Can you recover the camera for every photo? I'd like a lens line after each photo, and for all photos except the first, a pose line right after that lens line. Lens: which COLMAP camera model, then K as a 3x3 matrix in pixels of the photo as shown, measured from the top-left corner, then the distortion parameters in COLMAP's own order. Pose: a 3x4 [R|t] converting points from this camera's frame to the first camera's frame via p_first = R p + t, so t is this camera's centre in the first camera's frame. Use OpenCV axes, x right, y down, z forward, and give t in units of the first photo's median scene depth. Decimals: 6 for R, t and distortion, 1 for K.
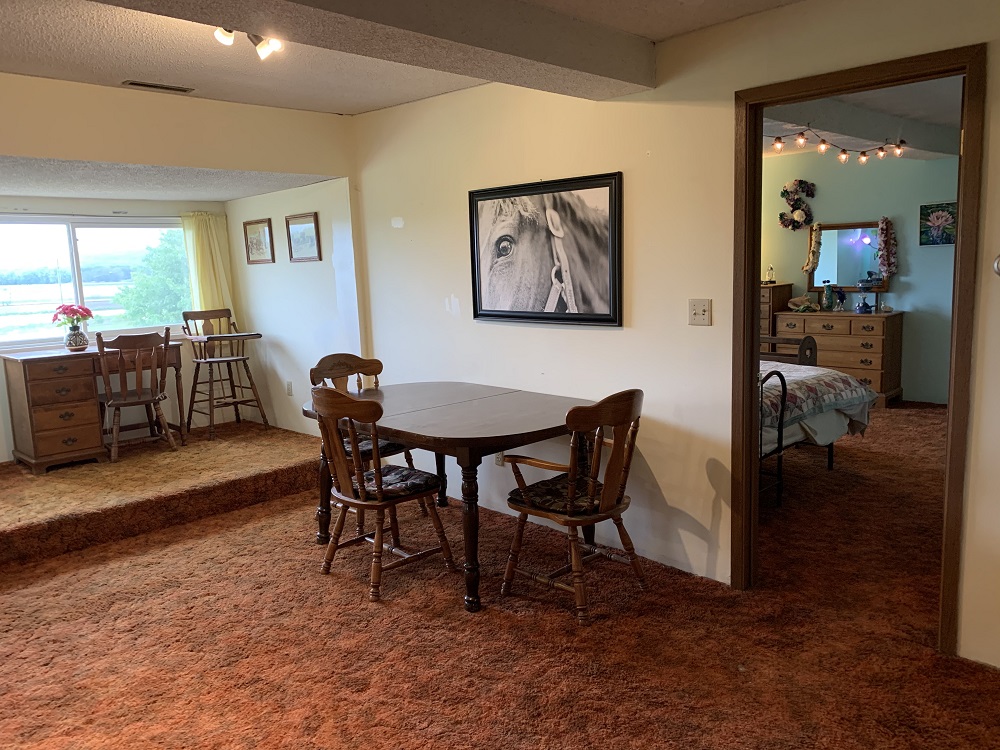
lens RADIAL K [[758.5, 0, 500.0], [0, 758.5, 375.0], [0, 0, 1]] dist [0.071237, -0.095296]
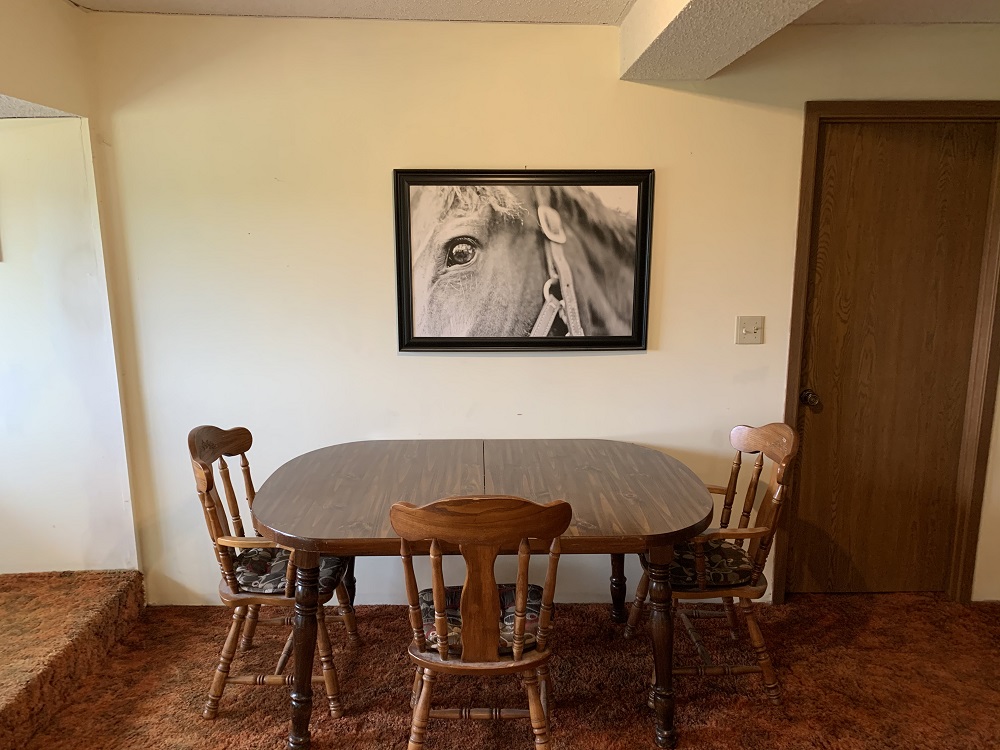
lens RADIAL K [[758.5, 0, 500.0], [0, 758.5, 375.0], [0, 0, 1]] dist [0.071237, -0.095296]
pose [[0.684899, -0.108202, 0.720559, -0.549020], [0.088708, 0.993939, 0.064936, -0.100310], [-0.723218, 0.019445, 0.690346, 0.495942]]
